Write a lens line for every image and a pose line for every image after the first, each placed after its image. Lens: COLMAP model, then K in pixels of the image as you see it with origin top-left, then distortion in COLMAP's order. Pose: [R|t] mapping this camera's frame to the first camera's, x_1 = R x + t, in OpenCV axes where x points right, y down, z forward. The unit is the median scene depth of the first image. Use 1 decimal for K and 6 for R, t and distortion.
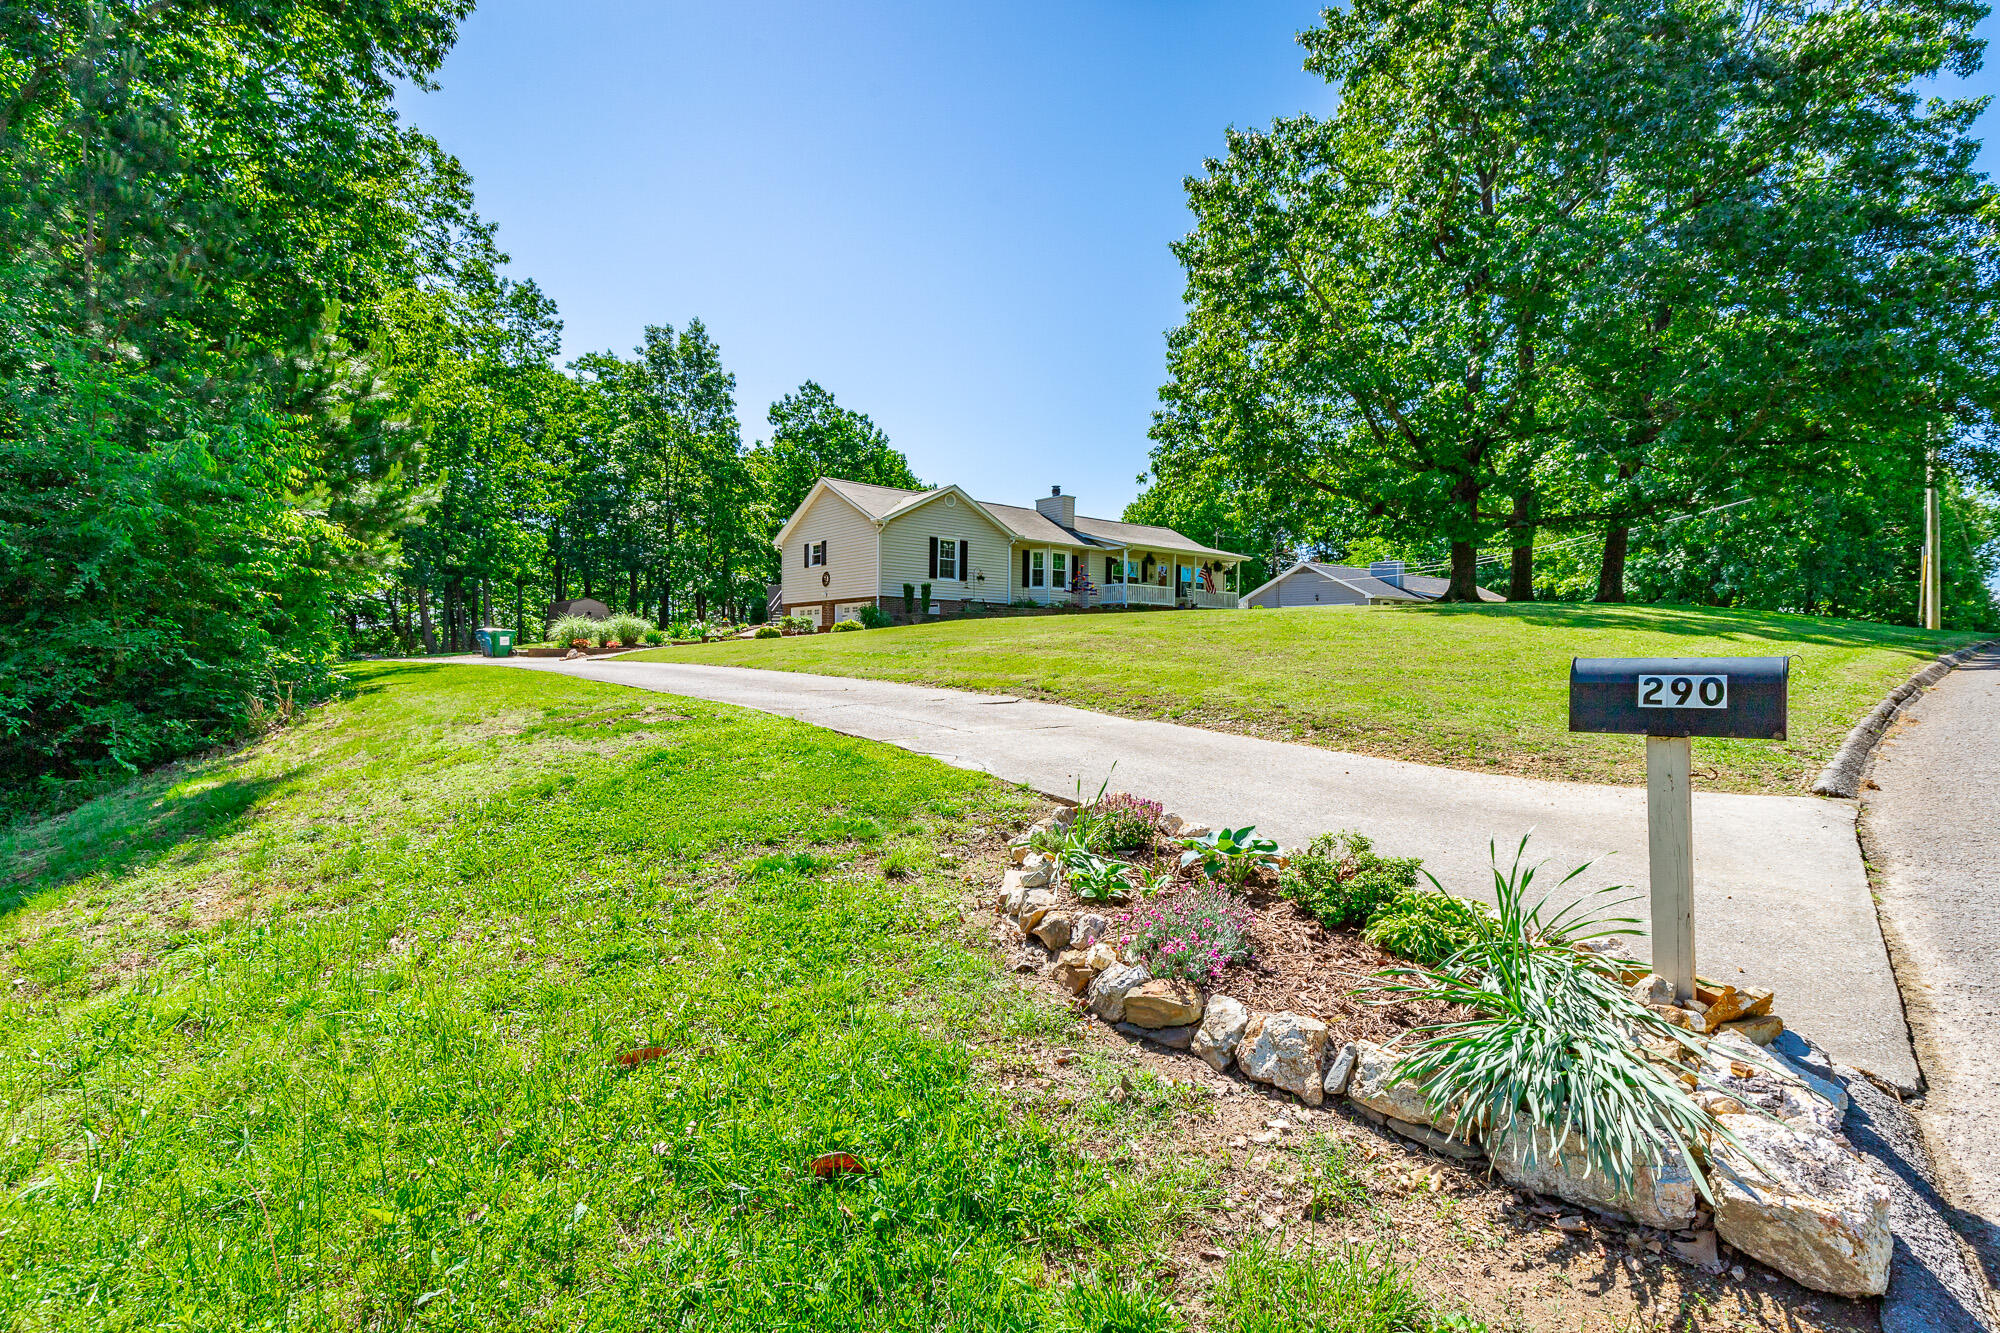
lens RADIAL K [[933.3, 0, 1009.8], [0, 933.3, 665.0], [0, 0, 1]] dist [0.011260, -0.000086]
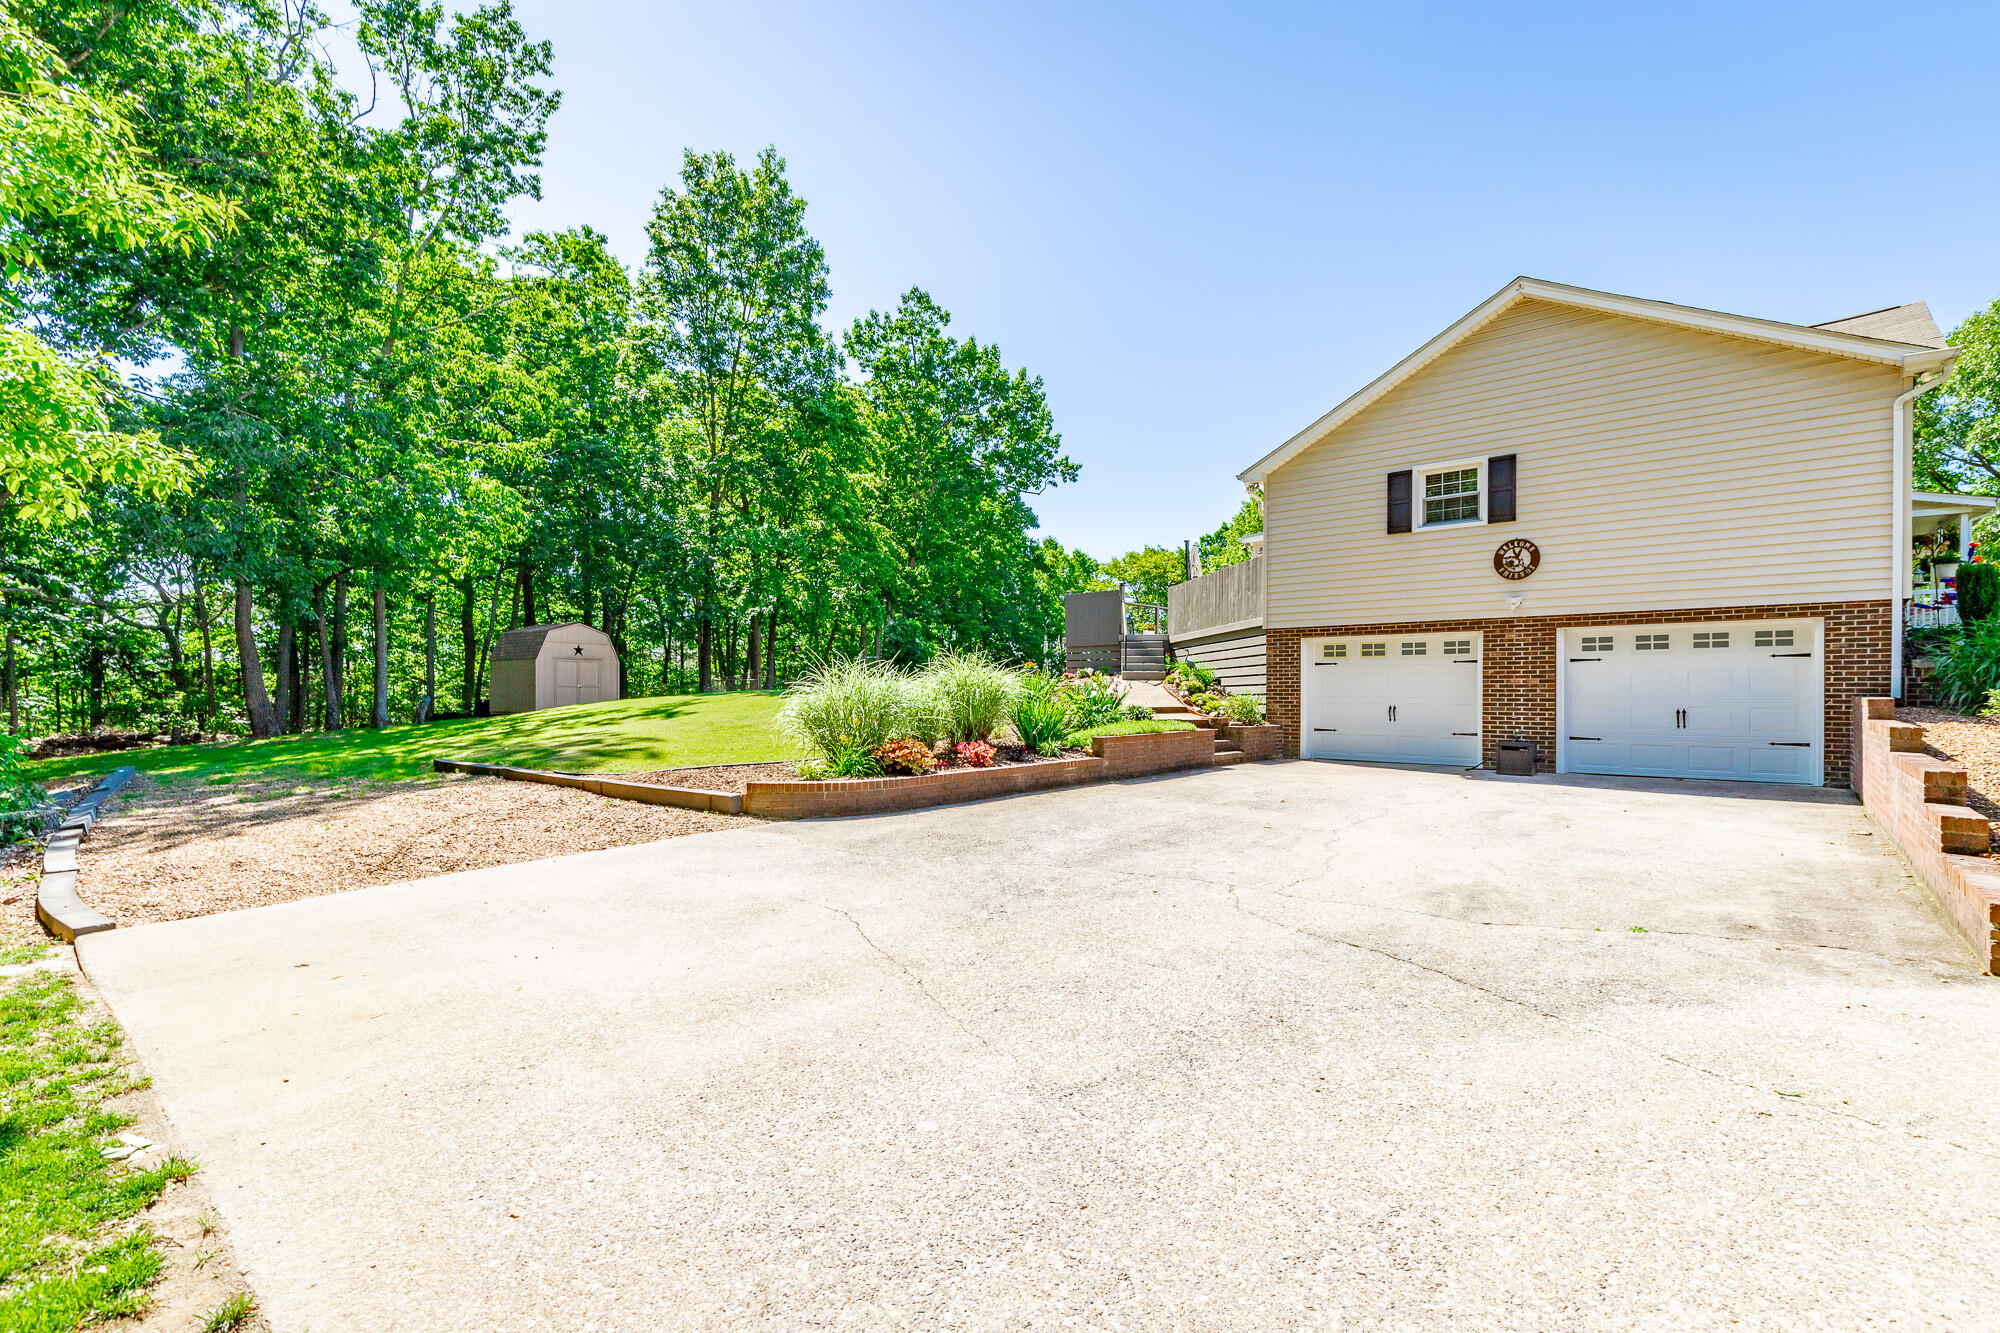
lens RADIAL K [[910.8, 0, 997.5], [0, 910.8, 679.6], [0, 0, 1]] dist [0.005675, -0.000628]
pose [[0.988730, -0.006001, 0.149587, -0.408328], [0.008996, 0.999772, -0.019353, -0.035135], [-0.149437, 0.020481, 0.988559, 0.605674]]
